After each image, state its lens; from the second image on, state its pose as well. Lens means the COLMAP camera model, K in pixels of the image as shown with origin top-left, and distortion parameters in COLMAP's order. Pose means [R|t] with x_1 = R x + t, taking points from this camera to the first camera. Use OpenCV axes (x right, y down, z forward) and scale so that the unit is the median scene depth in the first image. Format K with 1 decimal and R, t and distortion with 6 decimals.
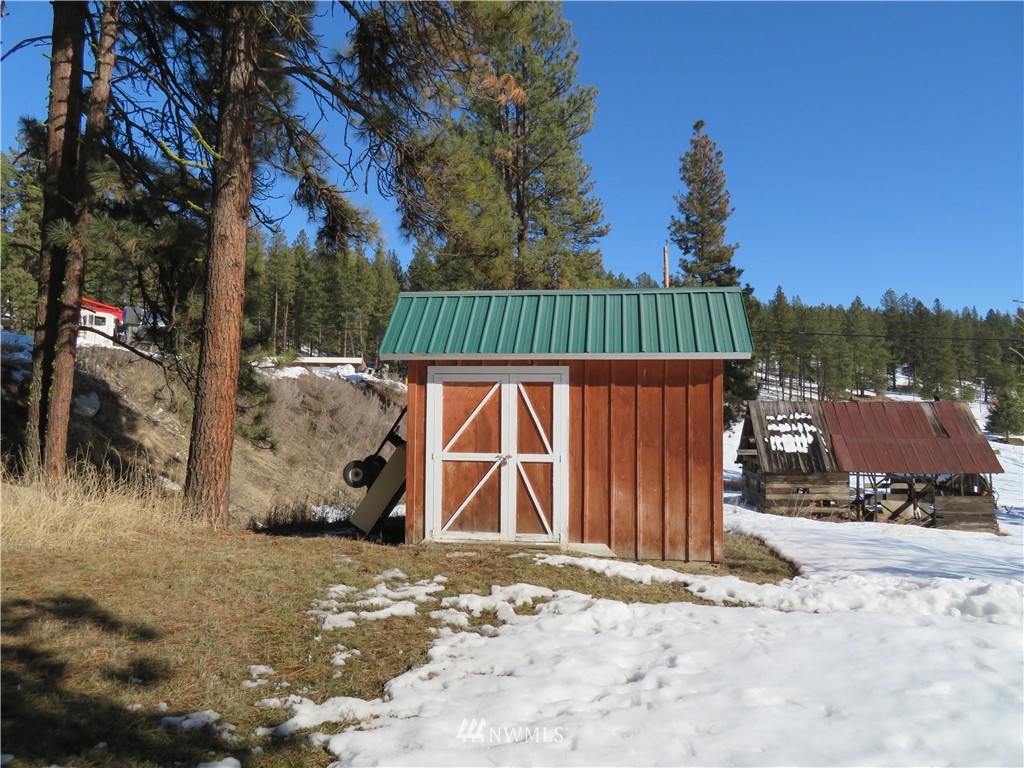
lens RADIAL K [[735.6, 0, 511.3], [0, 735.6, 403.2], [0, 0, 1]] dist [0.002196, -0.004897]
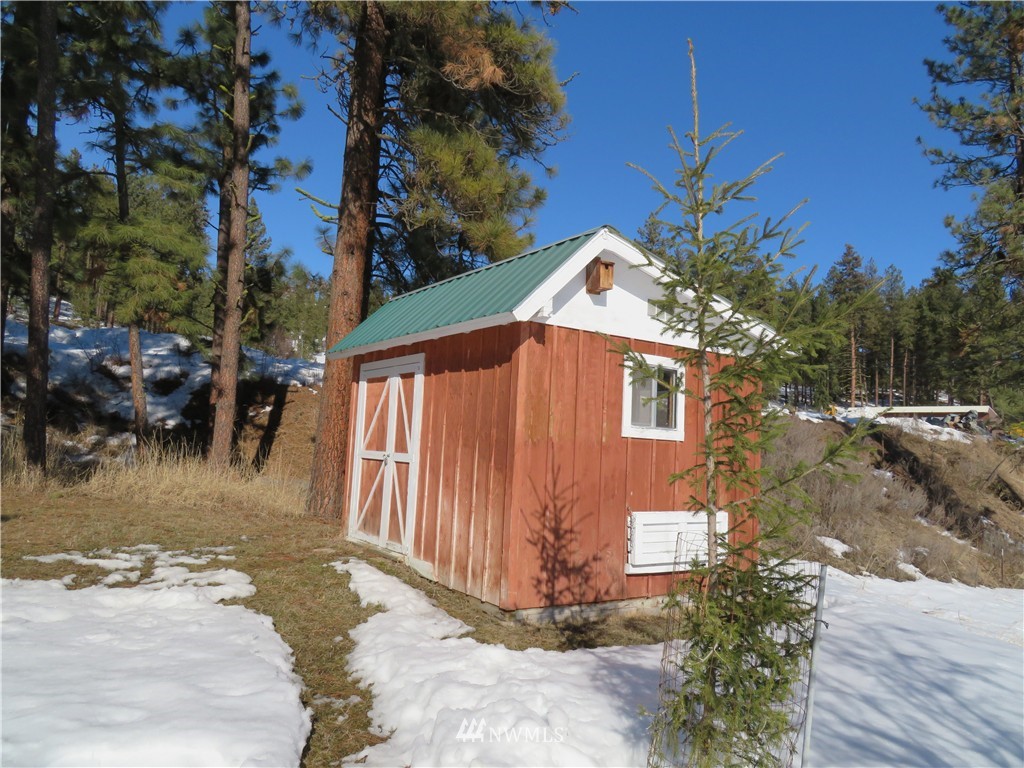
lens RADIAL K [[735.6, 0, 511.3], [0, 735.6, 403.2], [0, 0, 1]] dist [0.002196, -0.004897]
pose [[0.662519, -0.022114, -0.748719, 0.782490], [-0.035178, 0.997543, -0.060592, 0.057170], [0.748219, 0.066482, 0.660113, 0.494155]]
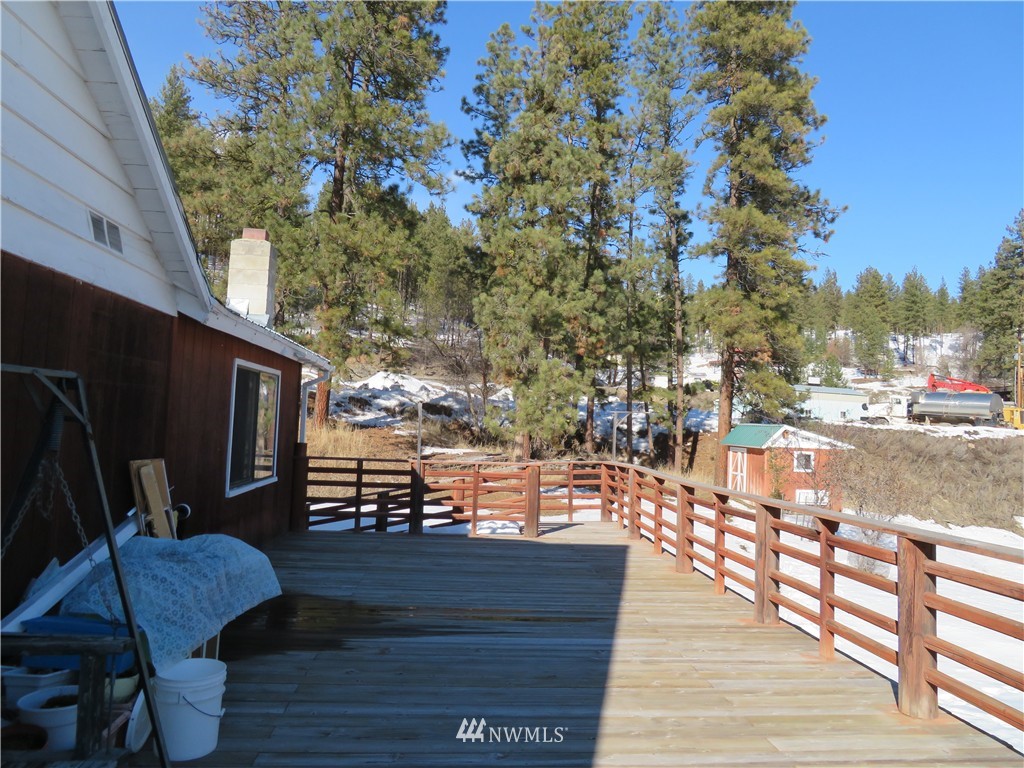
lens RADIAL K [[735.6, 0, 511.3], [0, 735.6, 403.2], [0, 0, 1]] dist [0.002196, -0.004897]
pose [[0.210397, -0.024732, -0.977303, 3.067054], [-0.035888, 0.998811, -0.033003, -0.102315], [0.976957, 0.042017, 0.209259, -0.738774]]
